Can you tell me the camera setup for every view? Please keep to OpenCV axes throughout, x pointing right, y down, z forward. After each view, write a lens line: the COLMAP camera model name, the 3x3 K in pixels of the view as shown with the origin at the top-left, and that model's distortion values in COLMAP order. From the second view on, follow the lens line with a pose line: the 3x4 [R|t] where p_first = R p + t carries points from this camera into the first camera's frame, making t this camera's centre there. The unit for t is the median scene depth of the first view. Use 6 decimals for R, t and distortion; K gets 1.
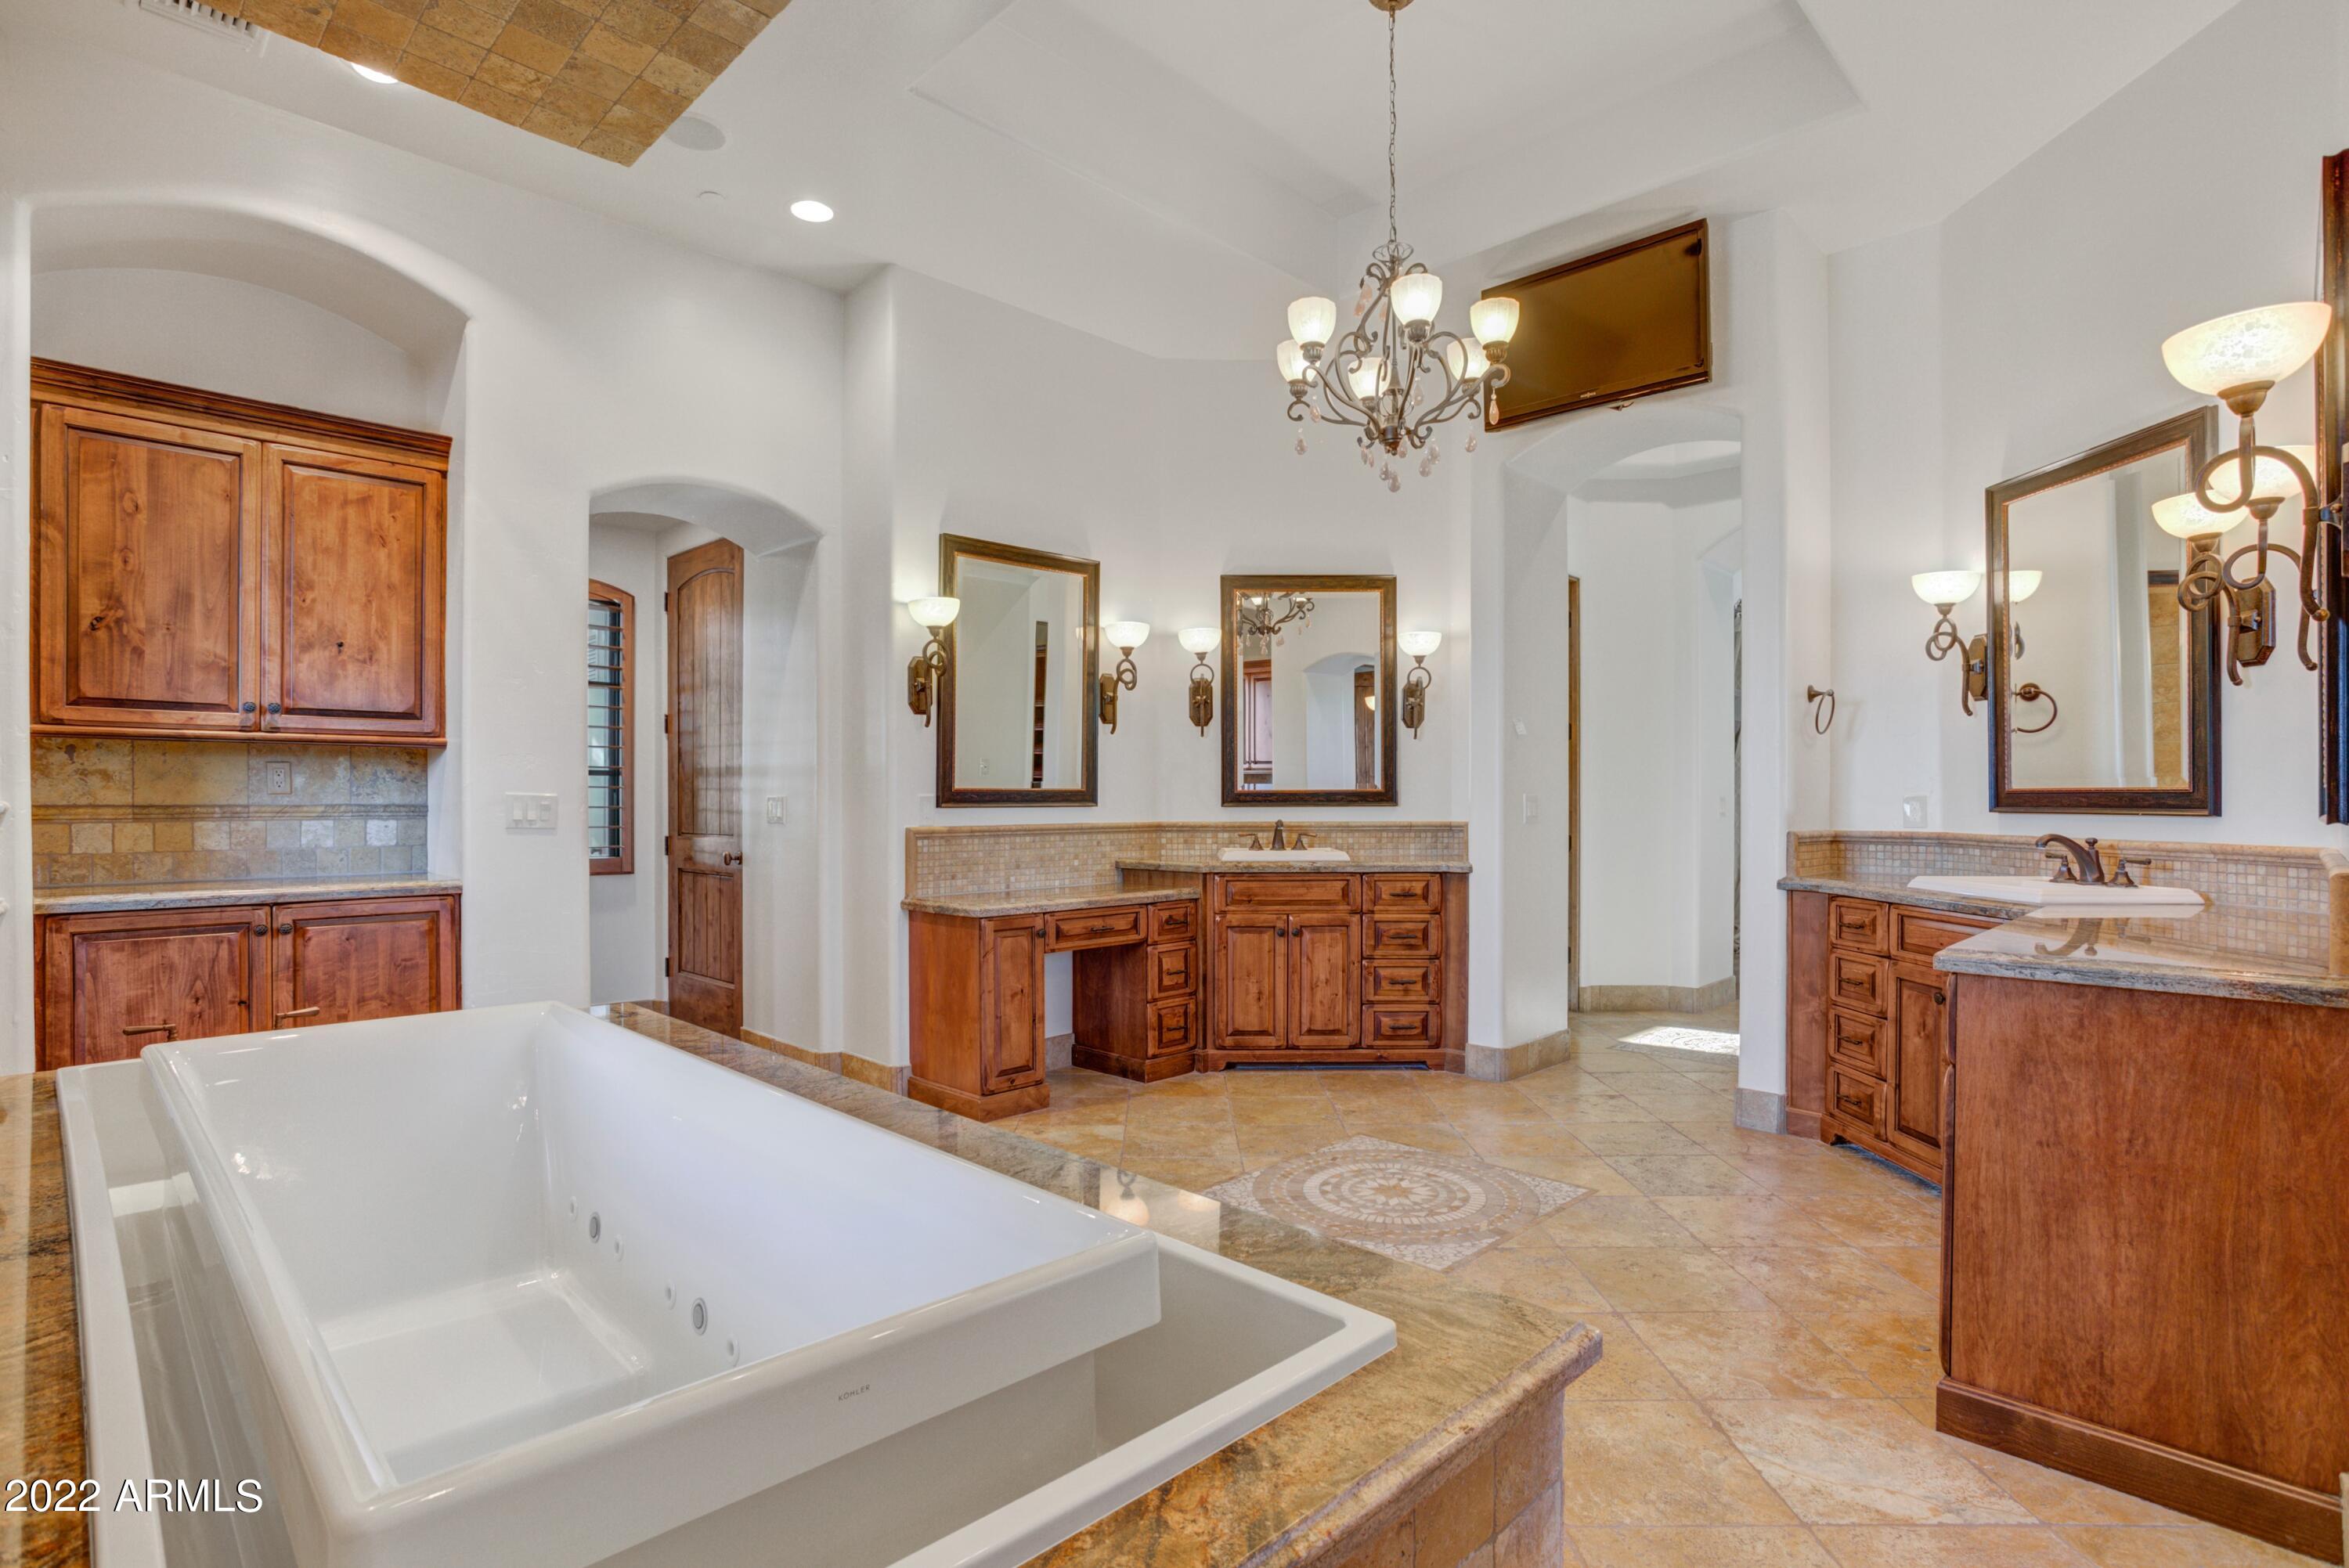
lens RADIAL K [[1148.6, 0, 1200.1], [0, 1148.6, 793.7], [0, 0, 1]] dist [-0.037180, 0.004719]
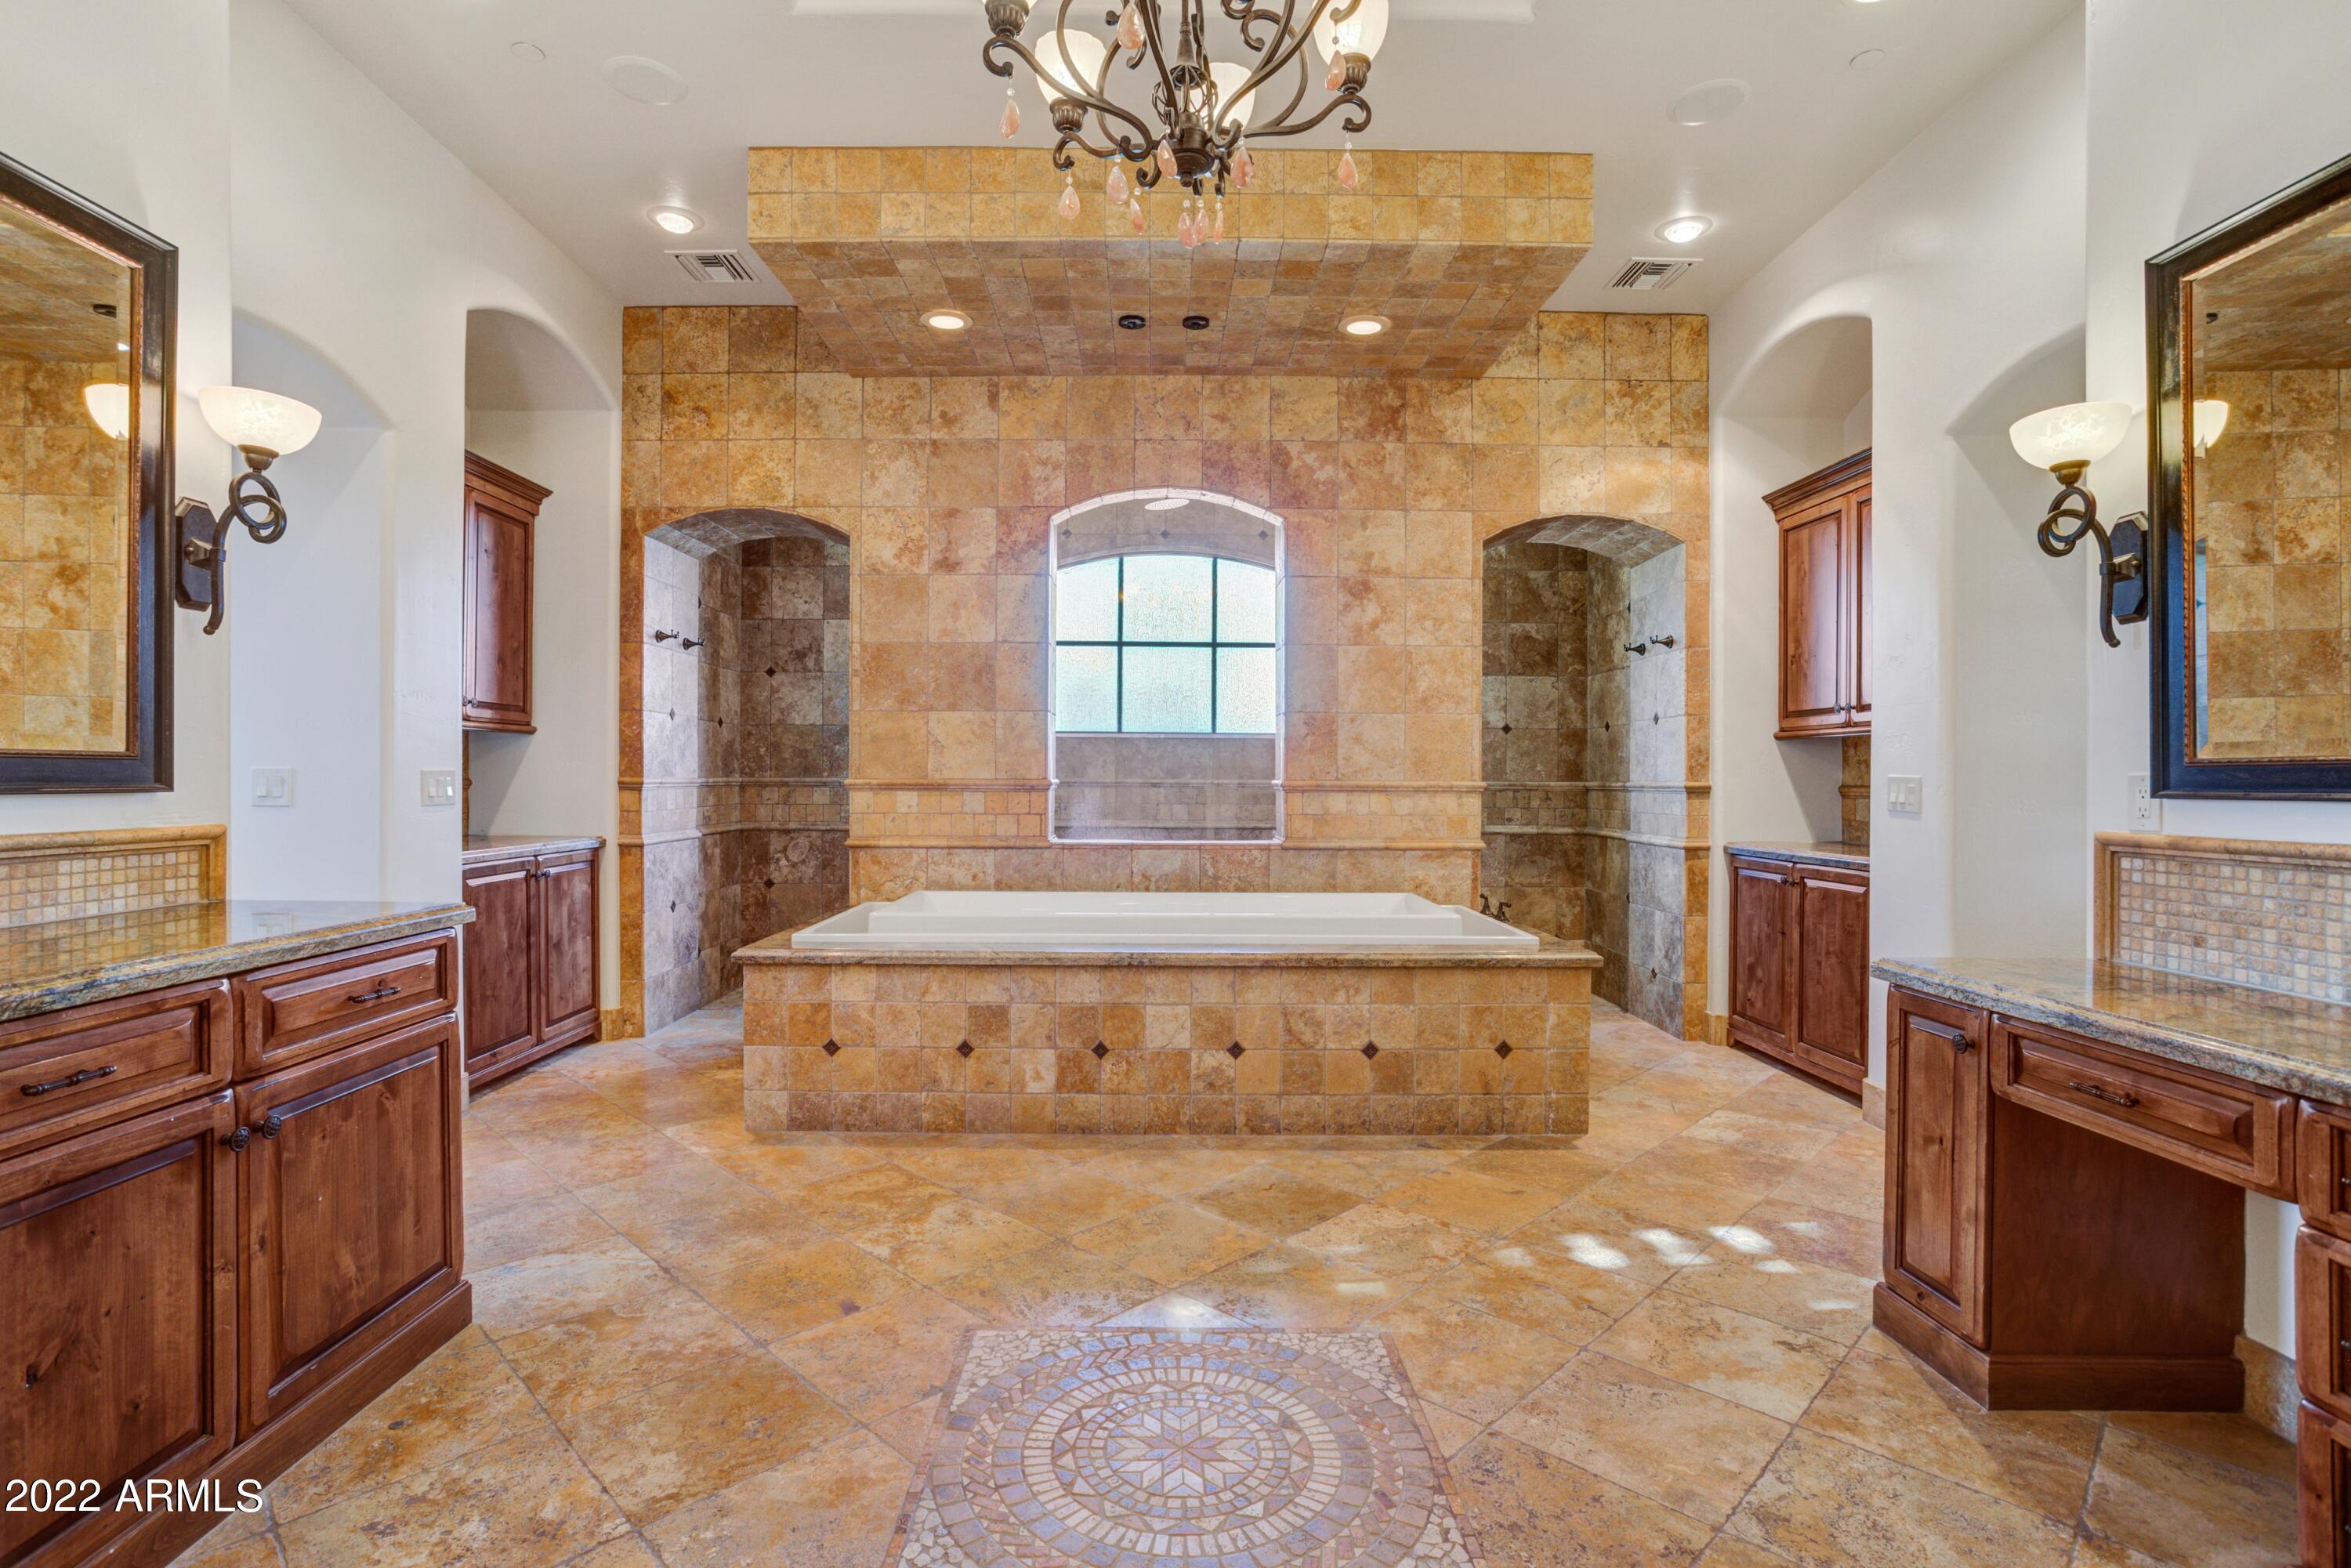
lens RADIAL K [[1149.6, 0, 1199.8], [0, 1149.6, 783.2], [0, 0, 1]] dist [-0.037180, 0.004719]
pose [[-0.706912, -0.004101, -0.707289, 0.542888], [-0.004276, 0.999990, -0.001524, 0.011011], [0.707288, 0.001947, -0.706922, 1.343002]]
